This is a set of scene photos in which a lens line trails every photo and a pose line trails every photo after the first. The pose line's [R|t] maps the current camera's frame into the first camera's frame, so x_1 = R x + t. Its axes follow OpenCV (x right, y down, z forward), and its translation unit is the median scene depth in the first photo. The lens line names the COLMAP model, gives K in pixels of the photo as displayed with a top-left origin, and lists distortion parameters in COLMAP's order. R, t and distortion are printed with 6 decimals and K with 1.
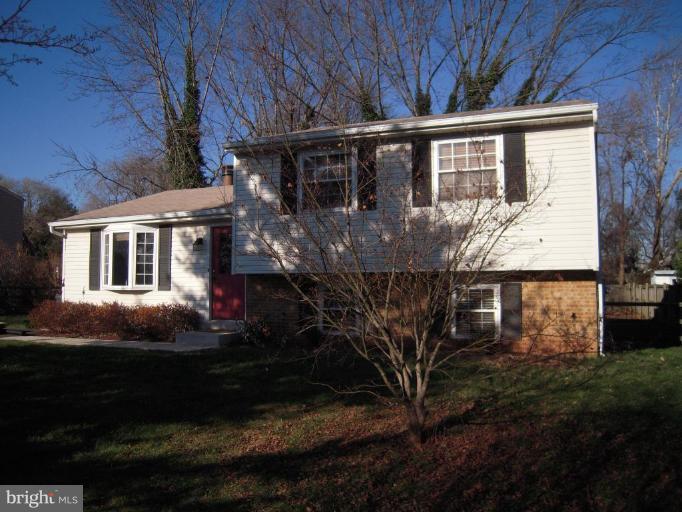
lens RADIAL K [[573.7, 0, 341.0], [0, 573.7, 256.0], [0, 0, 1]] dist [-0.126155, 0.076400]
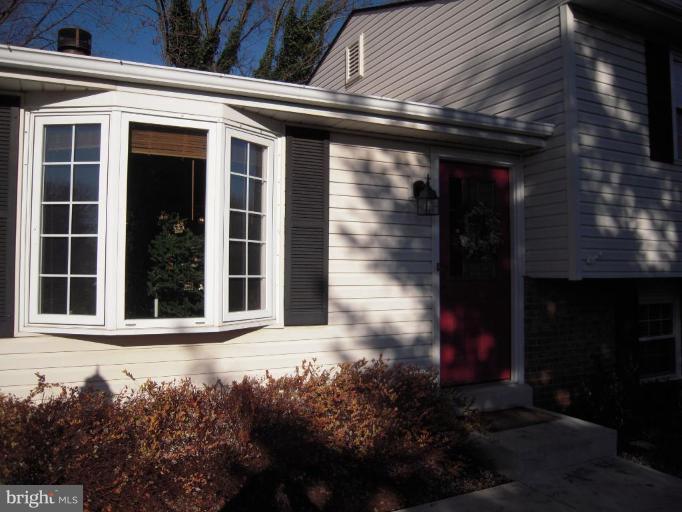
lens RADIAL K [[573.7, 0, 341.0], [0, 573.7, 256.0], [0, 0, 1]] dist [-0.126155, 0.076400]
pose [[0.651767, 0.031171, 0.757778, -0.560653], [-0.035975, 0.999301, -0.010163, 0.022823], [-0.757565, -0.020637, 0.652433, 0.776339]]
